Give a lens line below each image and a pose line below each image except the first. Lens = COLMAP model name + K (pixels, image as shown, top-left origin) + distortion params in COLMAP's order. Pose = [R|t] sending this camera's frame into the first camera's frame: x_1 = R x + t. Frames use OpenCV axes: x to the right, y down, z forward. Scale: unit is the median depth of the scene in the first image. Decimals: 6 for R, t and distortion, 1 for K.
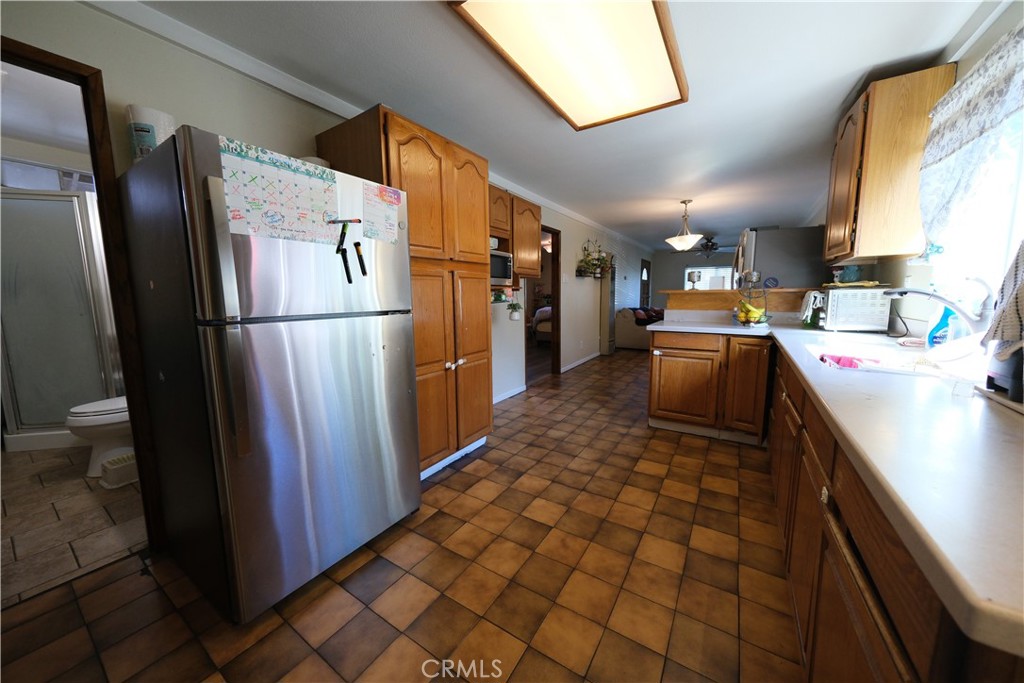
lens RADIAL K [[355.8, 0, 508.7], [0, 355.8, 338.8], [0, 0, 1]] dist [0.001831, 0.000468]
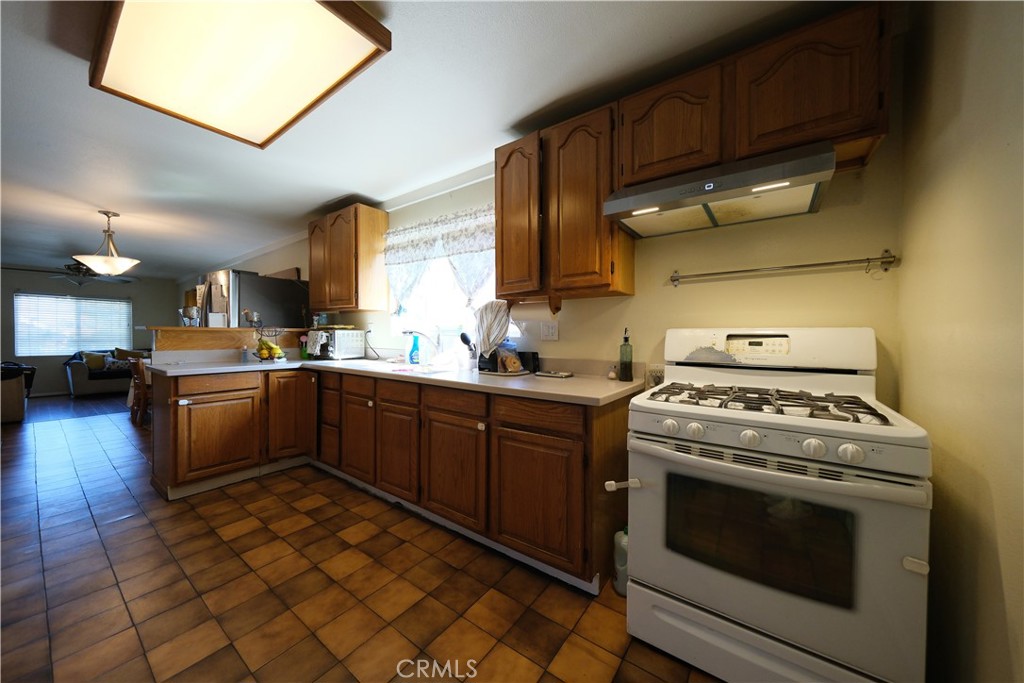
lens RADIAL K [[355.8, 0, 509.3], [0, 355.8, 338.9], [0, 0, 1]] dist [0.001831, 0.000468]
pose [[0.060907, -0.000544, 0.998143, -0.442882], [0.117272, 0.993078, -0.006615, -0.015090], [-0.991230, 0.117457, 0.060550, 0.243303]]
